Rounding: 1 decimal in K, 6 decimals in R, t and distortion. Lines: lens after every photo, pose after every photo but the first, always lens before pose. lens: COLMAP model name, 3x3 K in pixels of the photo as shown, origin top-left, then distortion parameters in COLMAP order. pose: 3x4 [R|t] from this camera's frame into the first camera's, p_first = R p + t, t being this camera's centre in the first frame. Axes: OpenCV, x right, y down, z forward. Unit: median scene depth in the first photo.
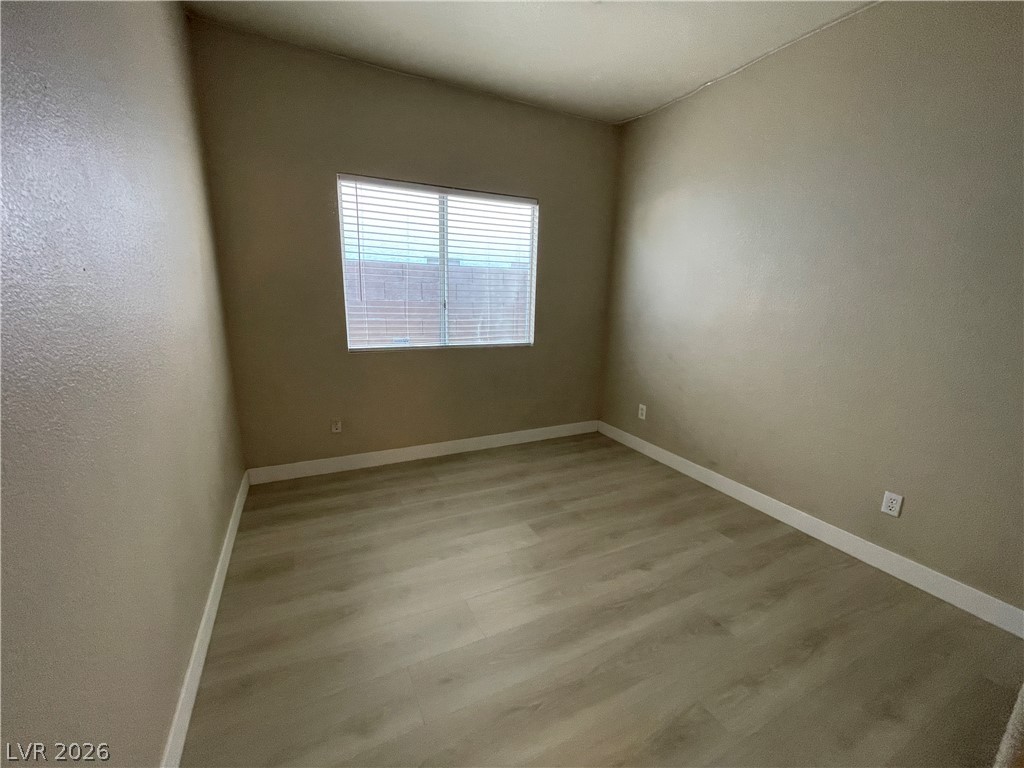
lens RADIAL K [[412.4, 0, 511.7], [0, 412.4, 383.9], [0, 0, 1]] dist [0.000073, -0.001868]
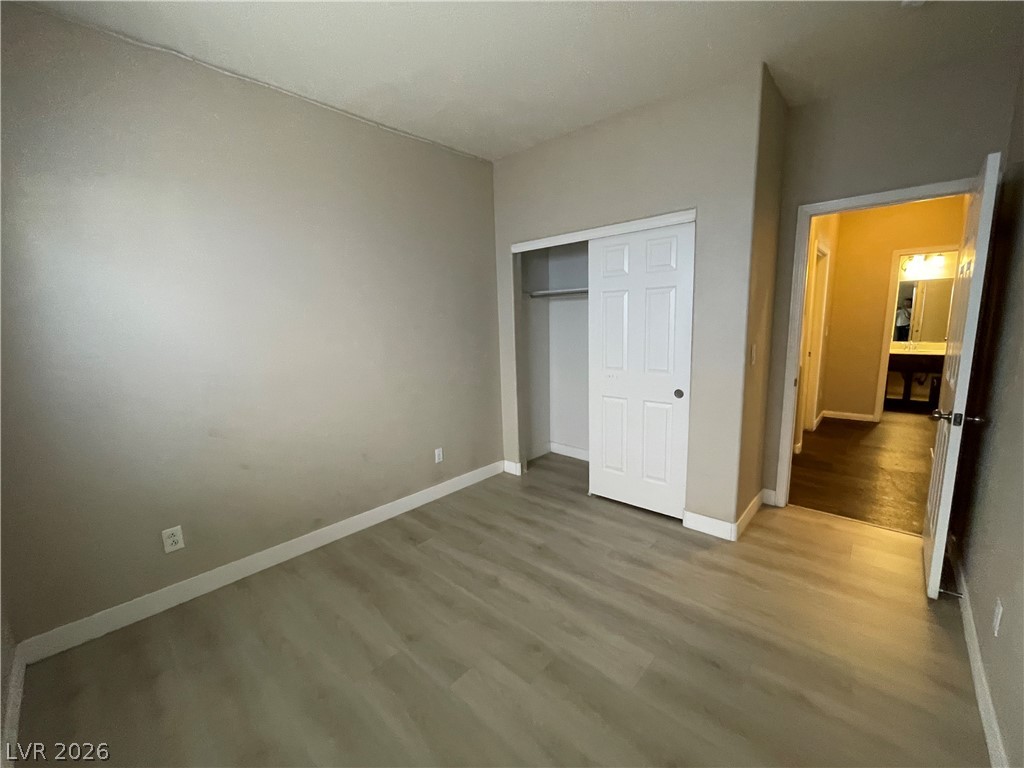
lens RADIAL K [[412.4, 0, 513.3], [0, 412.4, 385.1], [0, 0, 1]] dist [0.000073, -0.001868]
pose [[-0.346072, -0.164408, 0.923690, -0.468299], [0.222340, 0.942109, 0.250989, -0.230985], [-0.911482, 0.292234, -0.289483, 0.838459]]
